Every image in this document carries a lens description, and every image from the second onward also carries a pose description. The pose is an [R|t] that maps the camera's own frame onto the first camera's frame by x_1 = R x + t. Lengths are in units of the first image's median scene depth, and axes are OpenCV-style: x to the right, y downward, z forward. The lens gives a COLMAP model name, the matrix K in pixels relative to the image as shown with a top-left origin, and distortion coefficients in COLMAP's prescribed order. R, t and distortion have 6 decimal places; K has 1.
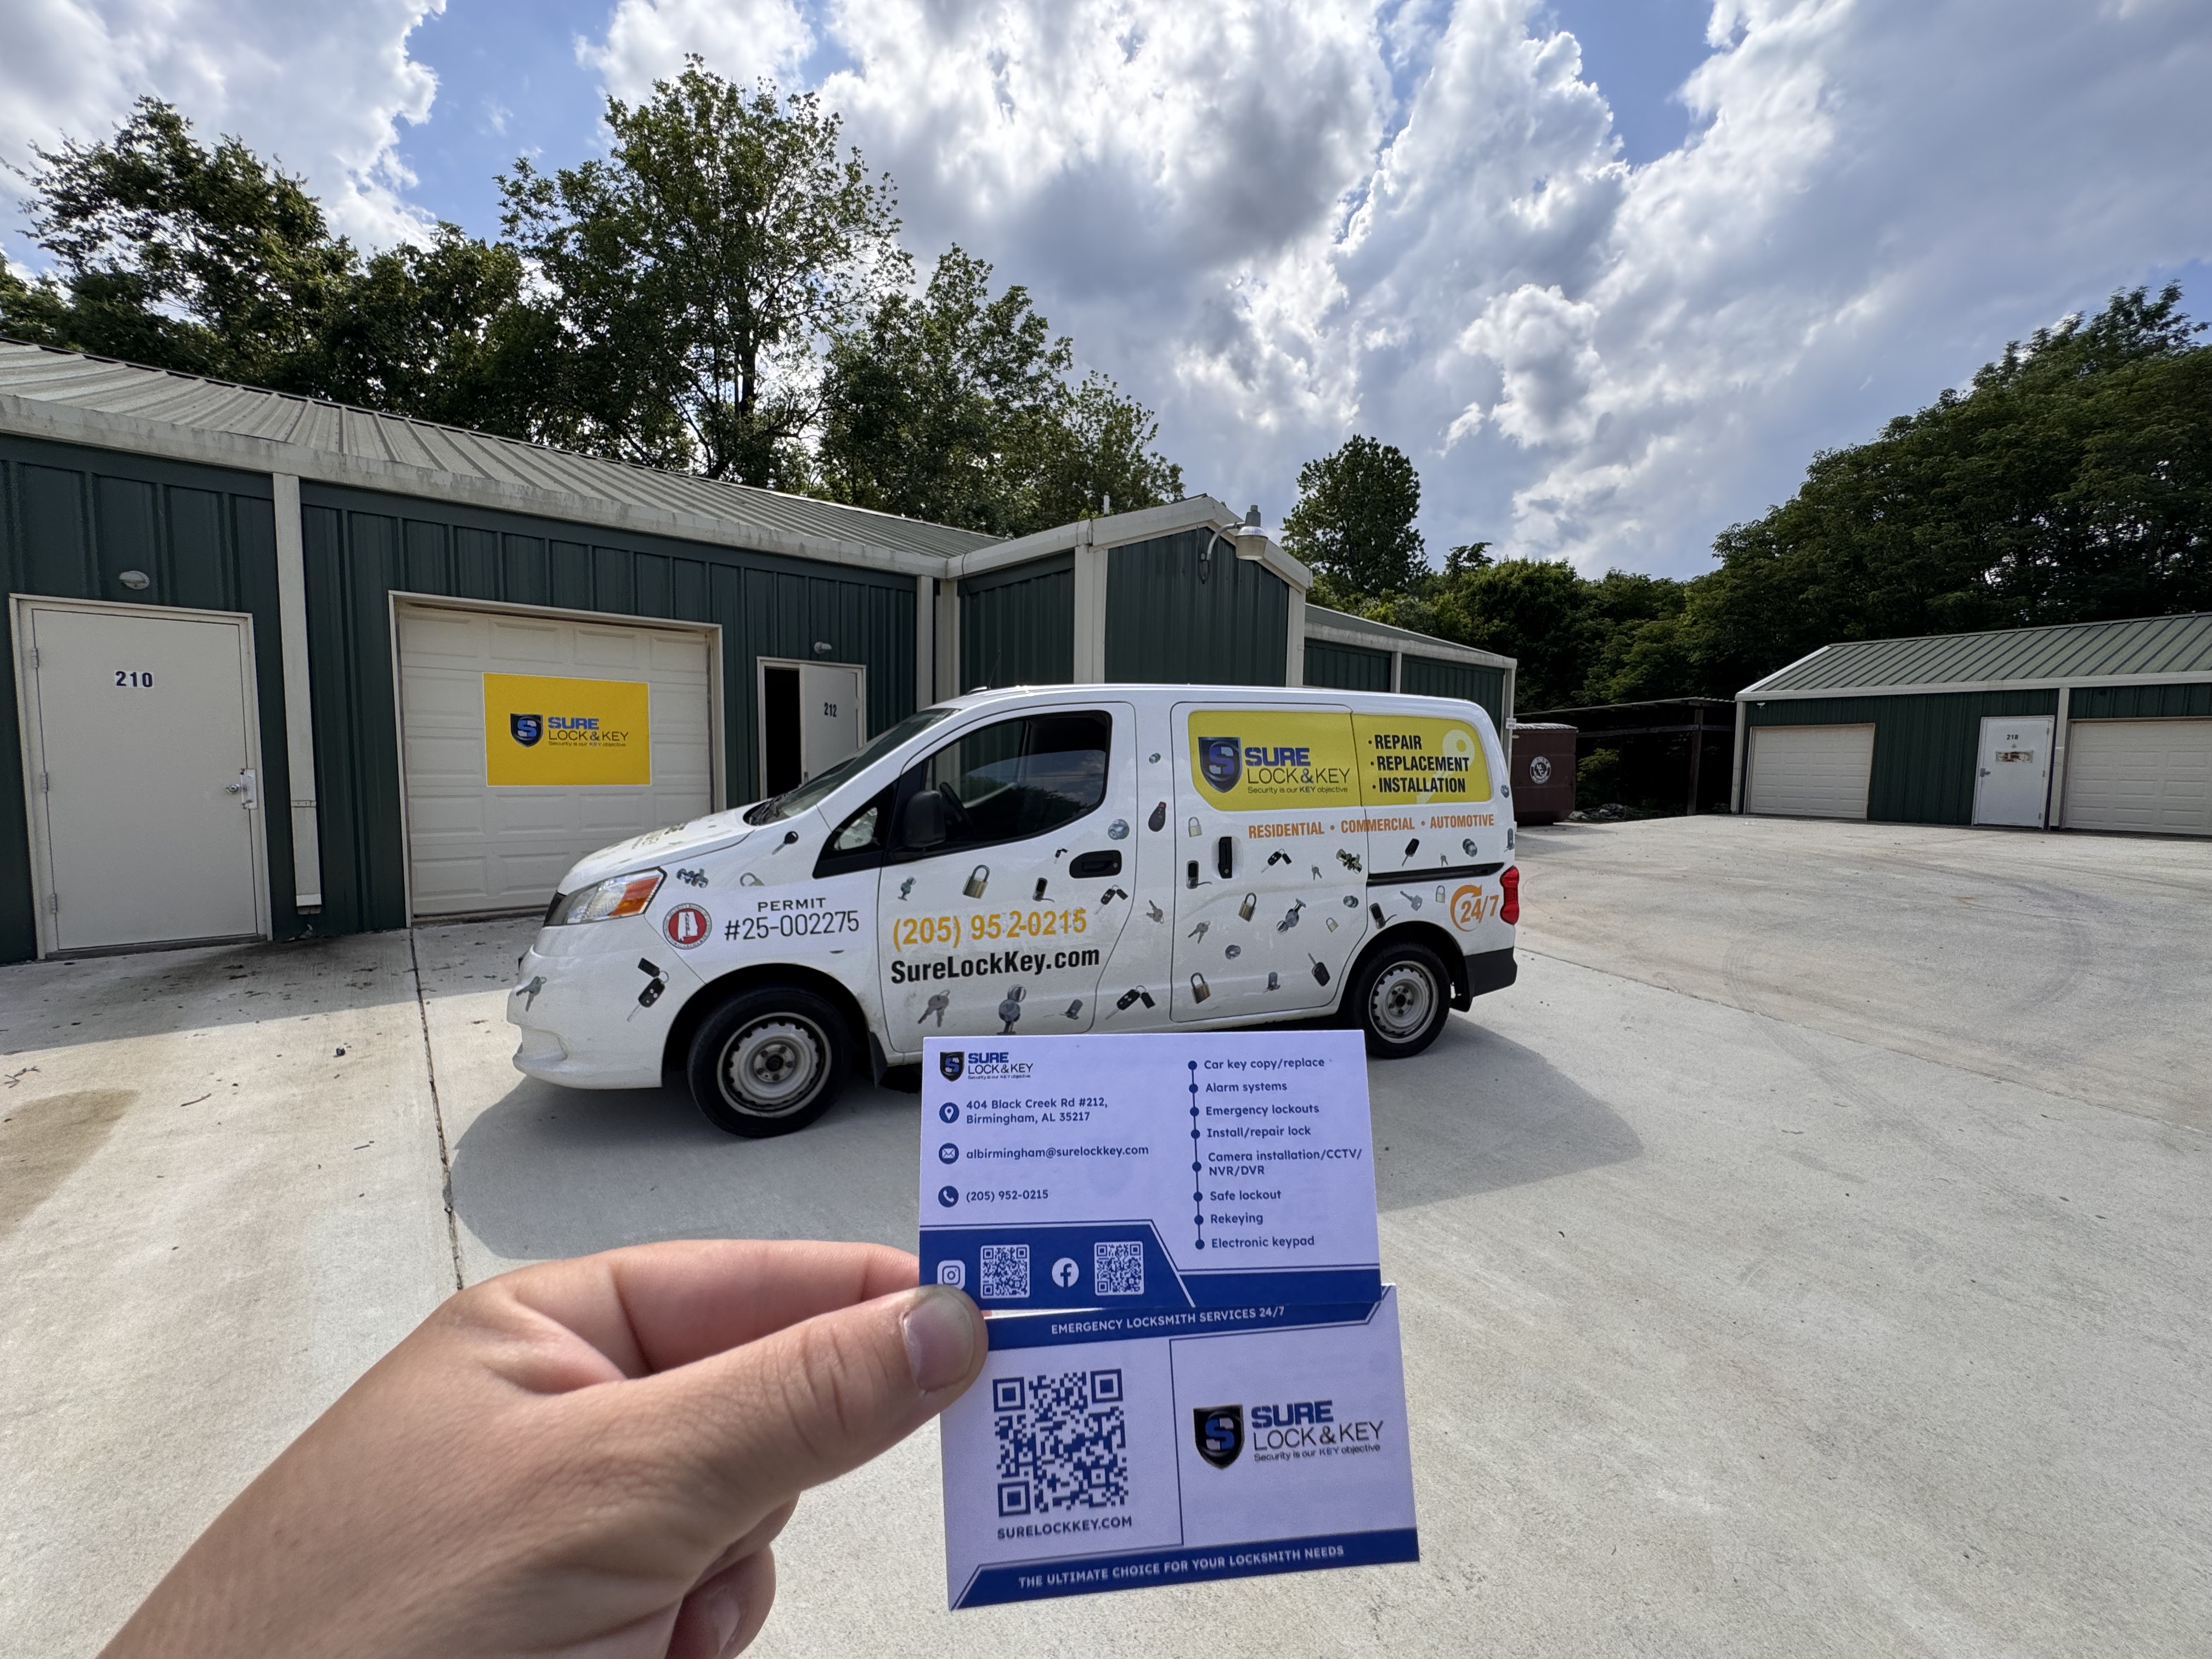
lens RADIAL K [[892.9, 0, 1106.0], [0, 892.9, 829.5], [0, 0, 1]] dist [-0.000761, -0.000211]
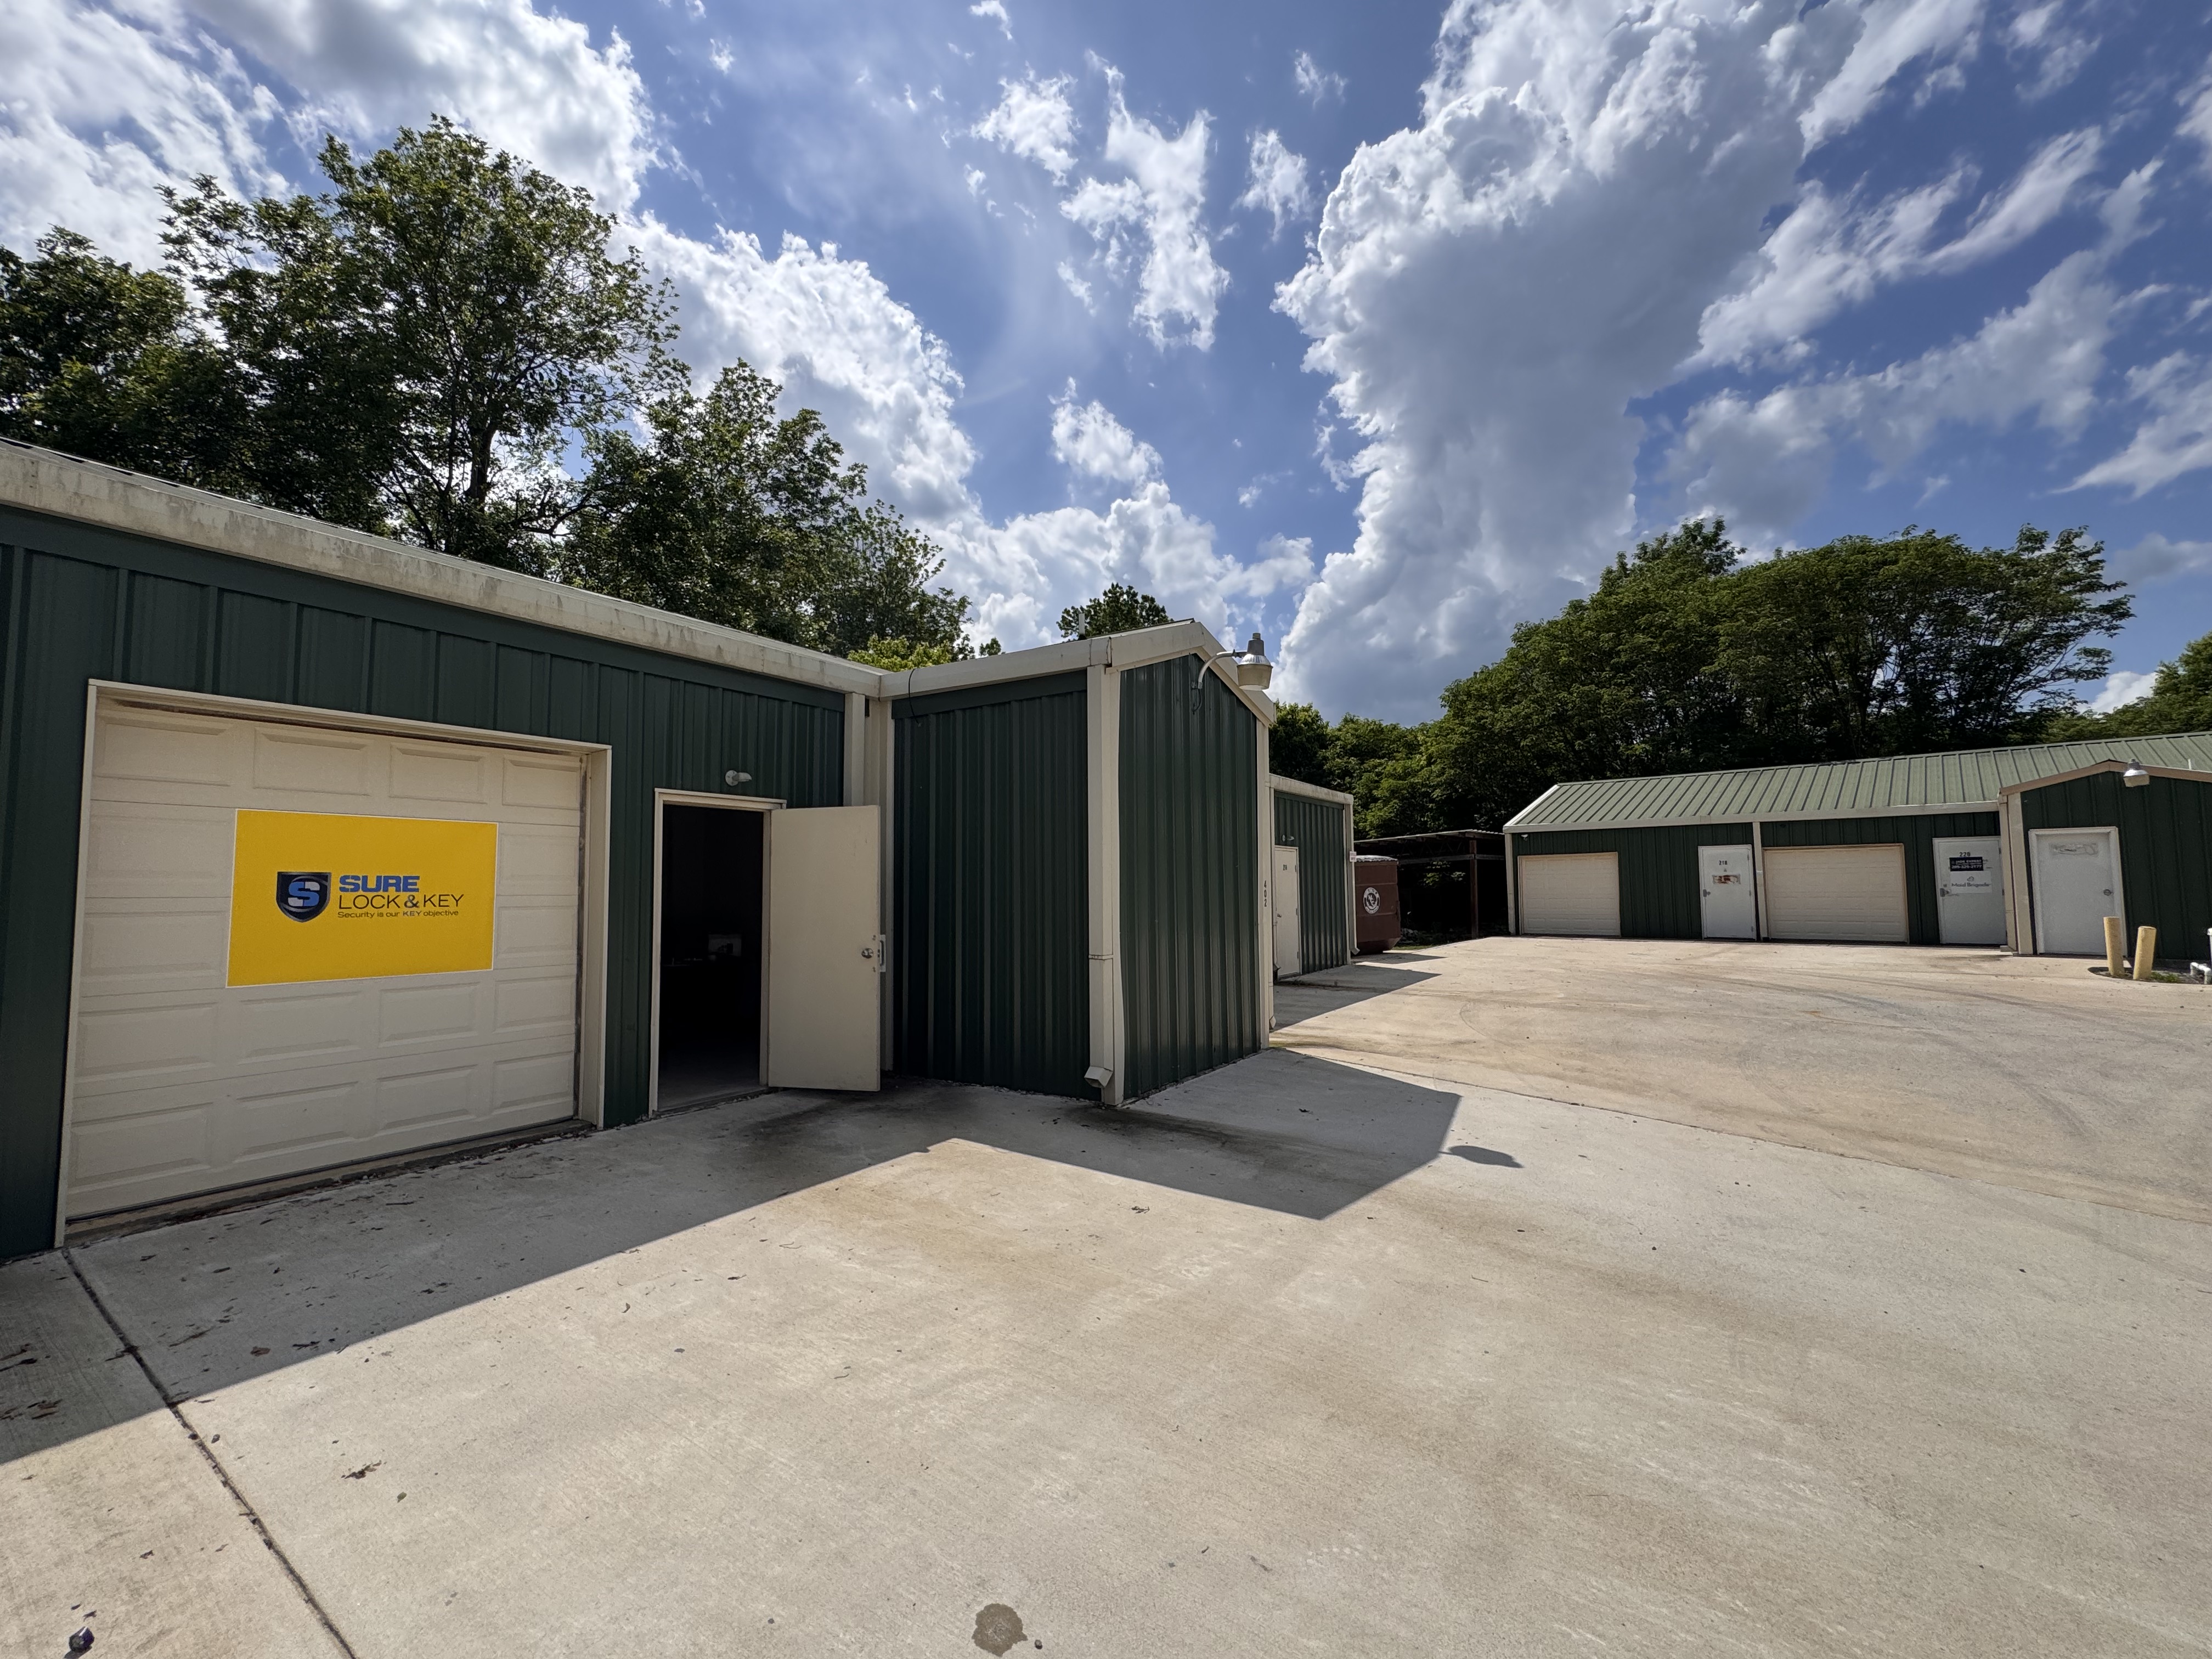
lens RADIAL K [[907.2, 0, 1113.6], [0, 907.2, 829.0], [0, 0, 1]] dist [-0.002086, 0.002626]
pose [[0.958779, -0.002894, 0.284137, -0.439226], [0.044047, 0.989375, -0.138551, -0.068720], [-0.280717, 0.145355, 0.948720, 0.319530]]
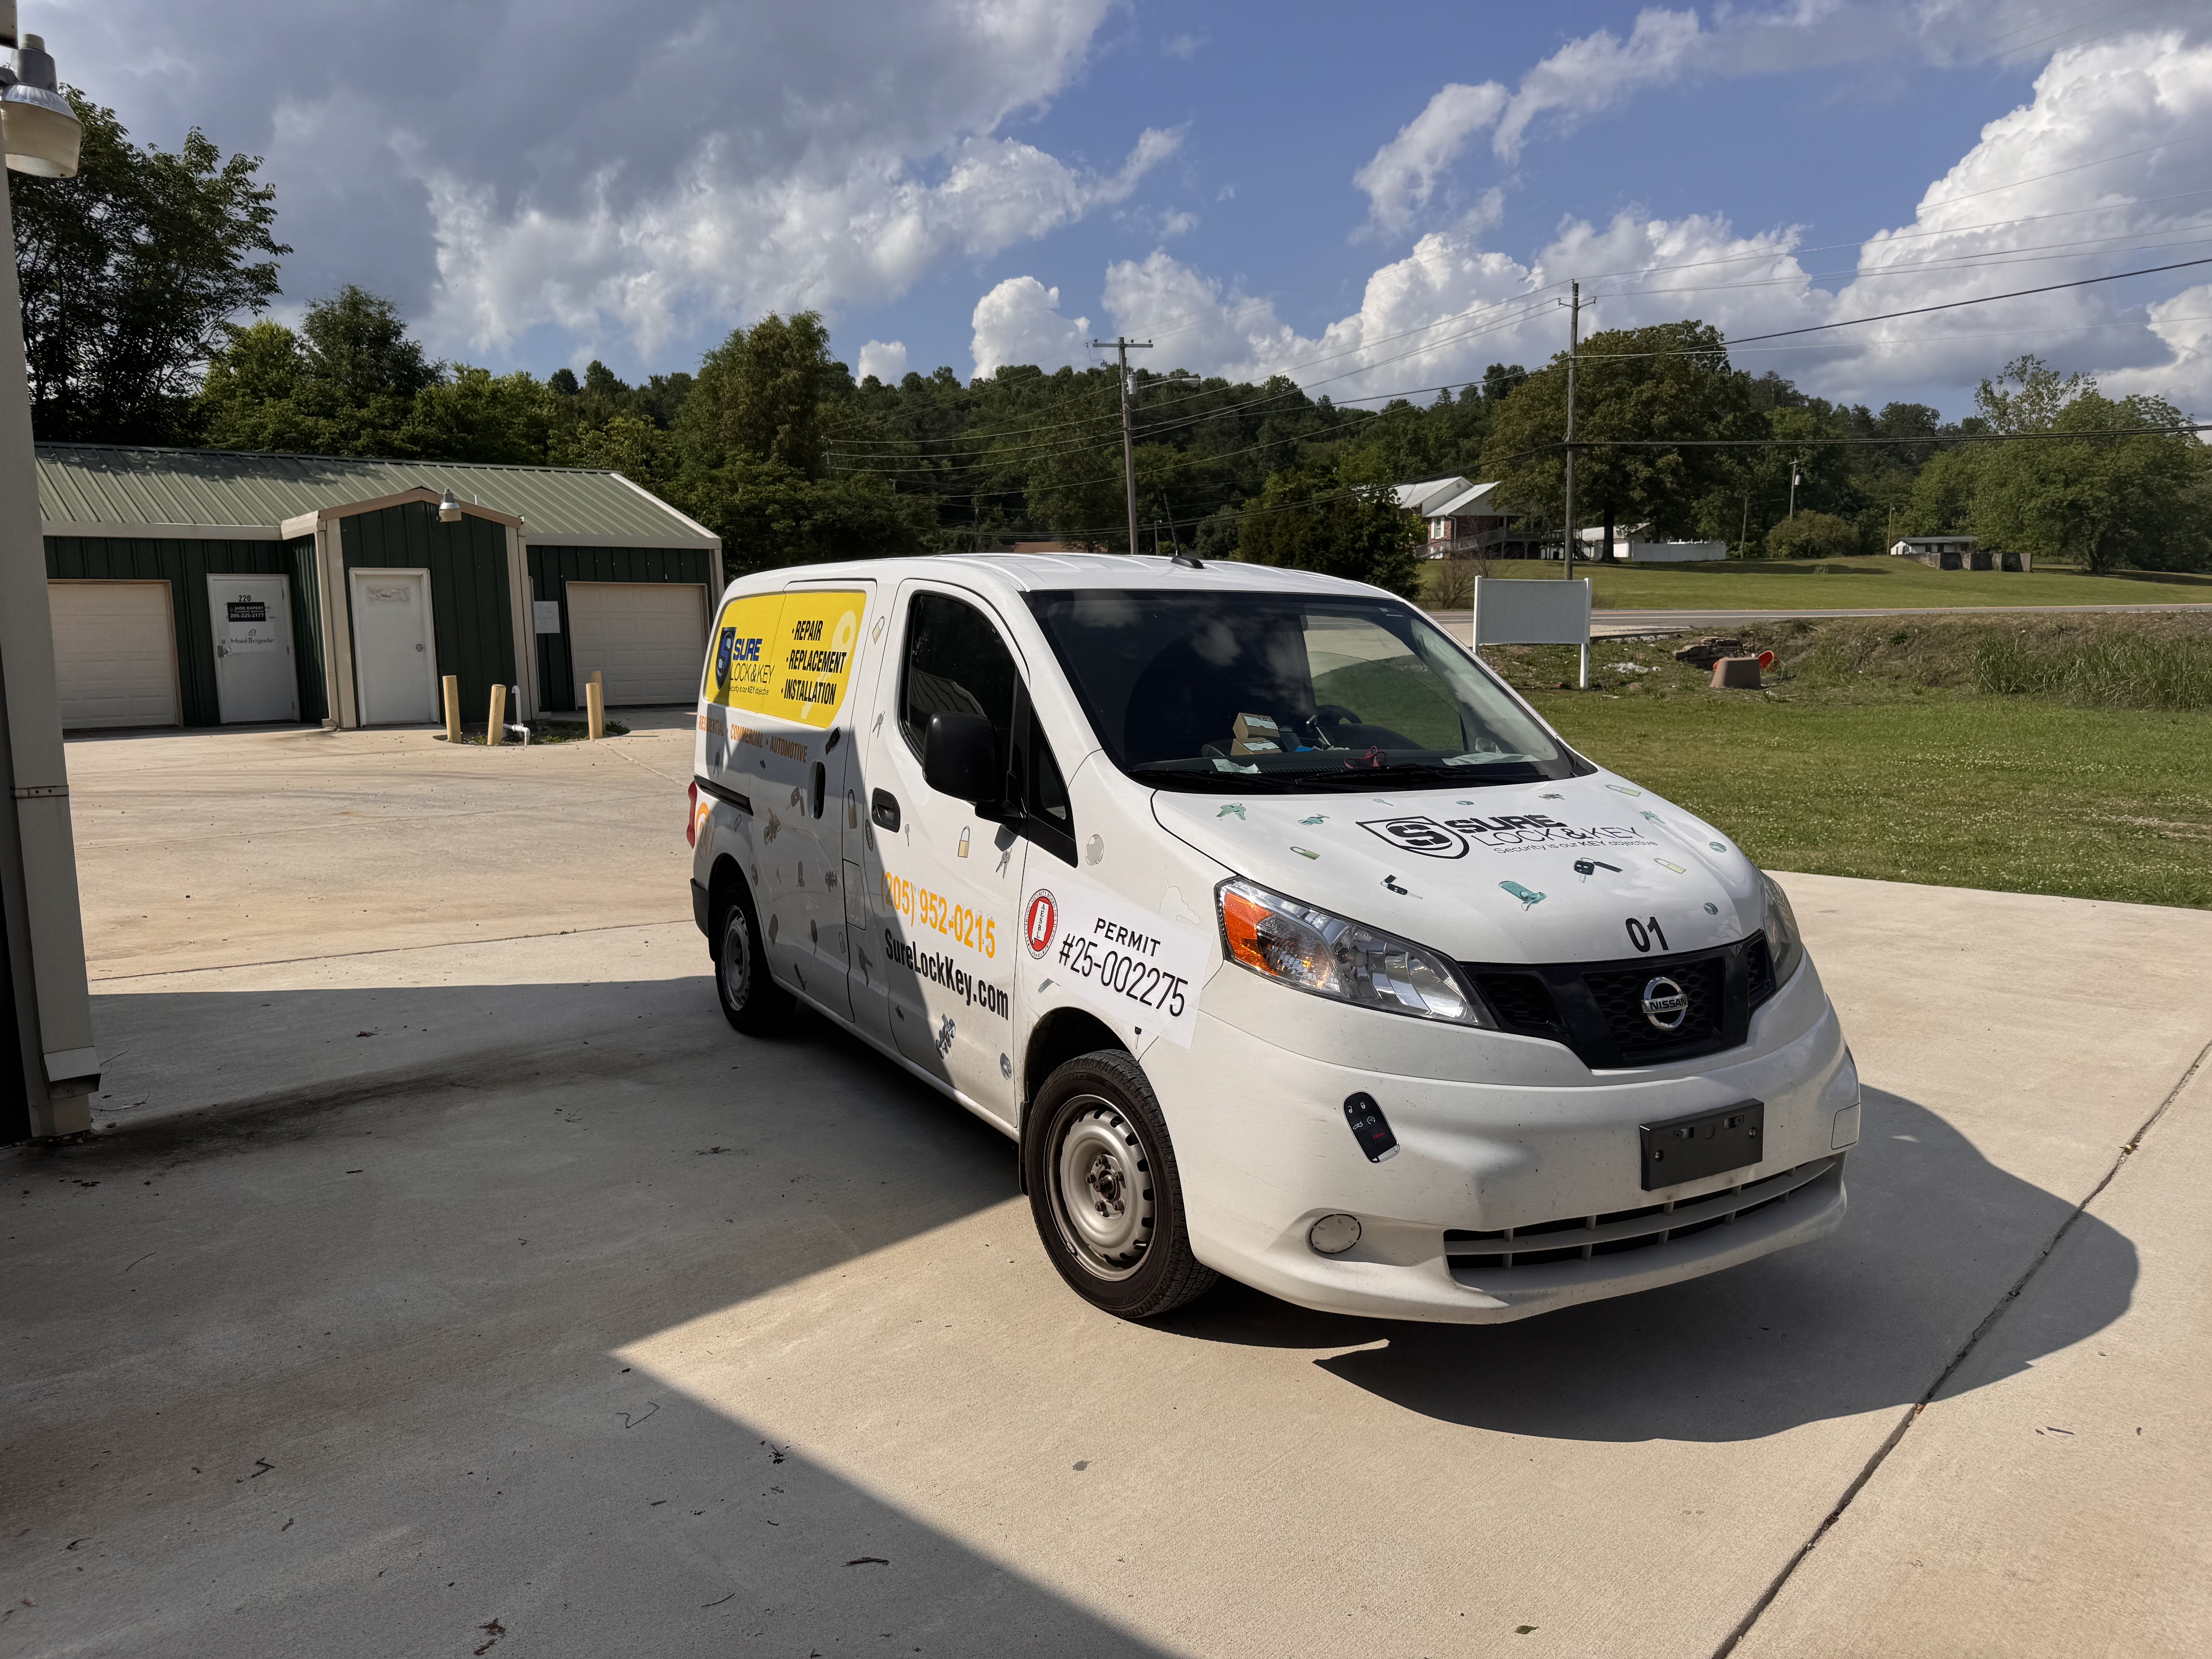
lens RADIAL K [[1584.7, 0, 1106.0], [0, 1584.7, 829.5], [0, 0, 1]] dist [0.001542, 0.000382]
pose [[-0.167057, -0.136679, 0.976428, -1.328272], [0.092827, 0.983765, 0.153587, -0.154849], [-0.981568, 0.116297, -0.151657, 1.382312]]
